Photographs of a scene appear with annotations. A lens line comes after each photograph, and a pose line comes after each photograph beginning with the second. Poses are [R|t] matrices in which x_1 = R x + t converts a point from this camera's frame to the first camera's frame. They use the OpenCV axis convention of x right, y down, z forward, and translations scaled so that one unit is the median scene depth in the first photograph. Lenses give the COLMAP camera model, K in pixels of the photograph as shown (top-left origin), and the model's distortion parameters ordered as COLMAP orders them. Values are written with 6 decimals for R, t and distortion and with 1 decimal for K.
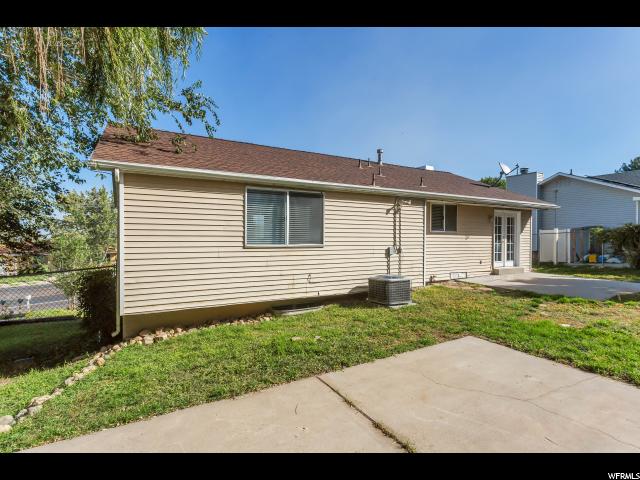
lens RADIAL K [[319.0, 0, 315.2], [0, 319.0, 237.4], [0, 0, 1]] dist [0.000625, 0.000358]
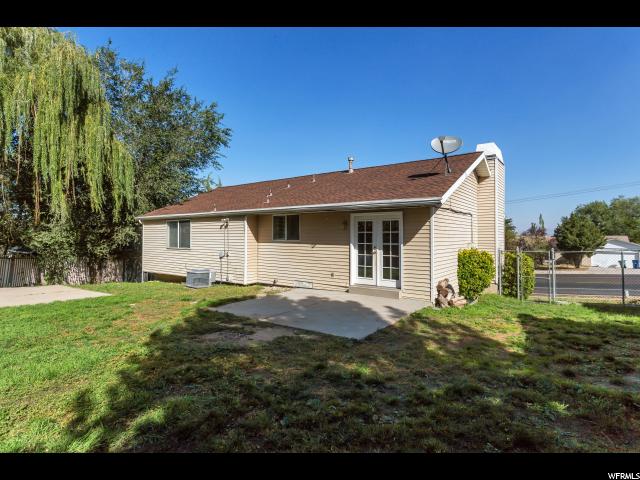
lens RADIAL K [[319.0, 0, 315.2], [0, 319.0, 237.4], [0, 0, 1]] dist [0.000625, 0.000358]
pose [[0.436904, -0.001916, -0.899506, 1.387224], [-0.001268, 0.999995, -0.002746, -0.024956], [0.899507, 0.002341, 0.436899, 0.607502]]
